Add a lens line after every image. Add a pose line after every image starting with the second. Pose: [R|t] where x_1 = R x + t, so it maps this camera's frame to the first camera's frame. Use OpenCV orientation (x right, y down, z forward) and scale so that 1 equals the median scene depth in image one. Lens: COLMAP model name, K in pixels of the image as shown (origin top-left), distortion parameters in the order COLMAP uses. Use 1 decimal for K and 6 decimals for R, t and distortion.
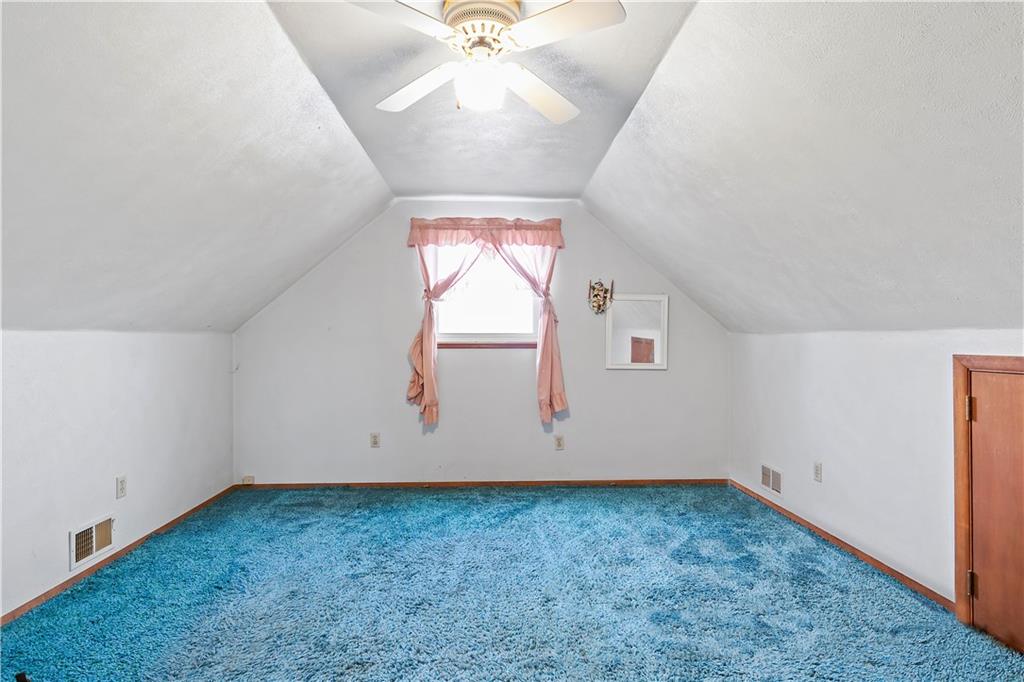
lens RADIAL K [[524.7, 0, 512.0], [0, 524.7, 341.0], [0, 0, 1]] dist [-0.006845, -0.000492]
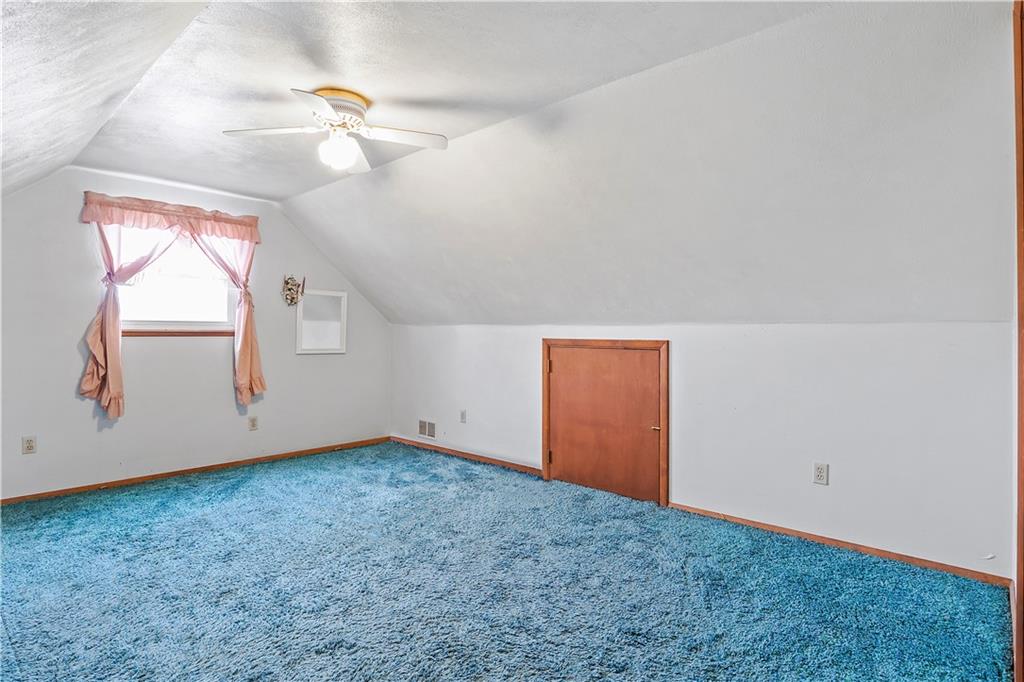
lens RADIAL K [[519.2, 0, 514.6], [0, 519.2, 333.9], [0, 0, 1]] dist [-0.002092, -0.000467]
pose [[0.717156, 0.000002, 0.696912, -0.284627], [-0.005936, 0.999964, 0.006105, -0.000350], [-0.696887, -0.008515, 0.717130, -0.147562]]
